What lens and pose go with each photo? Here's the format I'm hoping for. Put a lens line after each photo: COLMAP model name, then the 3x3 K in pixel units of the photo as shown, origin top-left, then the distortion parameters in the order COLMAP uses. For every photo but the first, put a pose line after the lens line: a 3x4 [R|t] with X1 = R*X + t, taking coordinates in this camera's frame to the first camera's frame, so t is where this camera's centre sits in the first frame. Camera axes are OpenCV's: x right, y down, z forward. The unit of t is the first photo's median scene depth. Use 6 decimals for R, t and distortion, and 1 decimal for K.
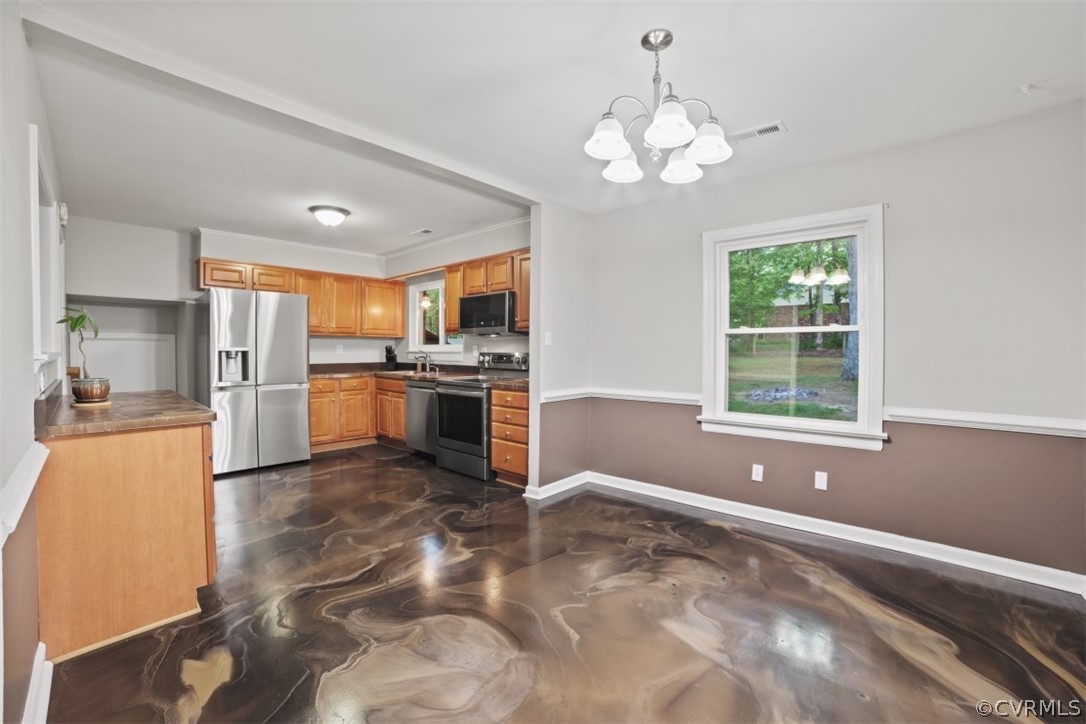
lens RADIAL K [[436.3, 0, 539.3], [0, 436.3, 362.8], [0, 0, 1]] dist [-0.016871, 0.001652]
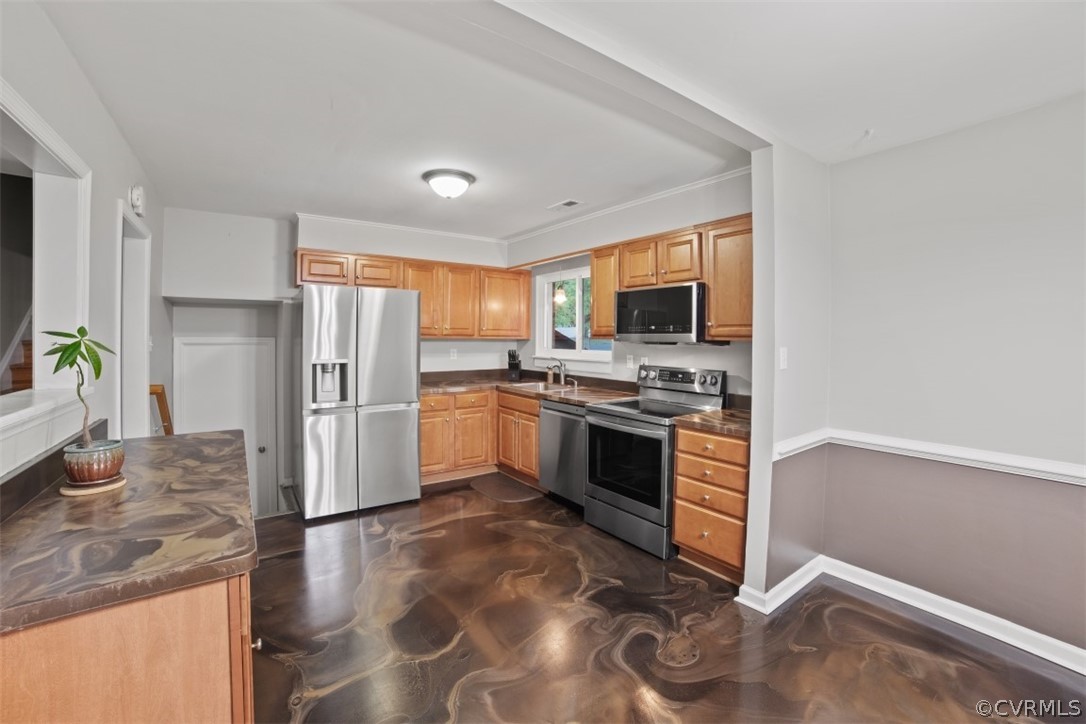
lens RADIAL K [[436.3, 0, 574.6], [0, 436.3, 337.8], [0, 0, 1]] dist [-0.016871, 0.001652]
pose [[0.990868, -0.004226, -0.134767, -0.154659], [0.001368, 0.999772, -0.021298, -0.057103], [0.134826, 0.020919, 0.990648, 0.271074]]
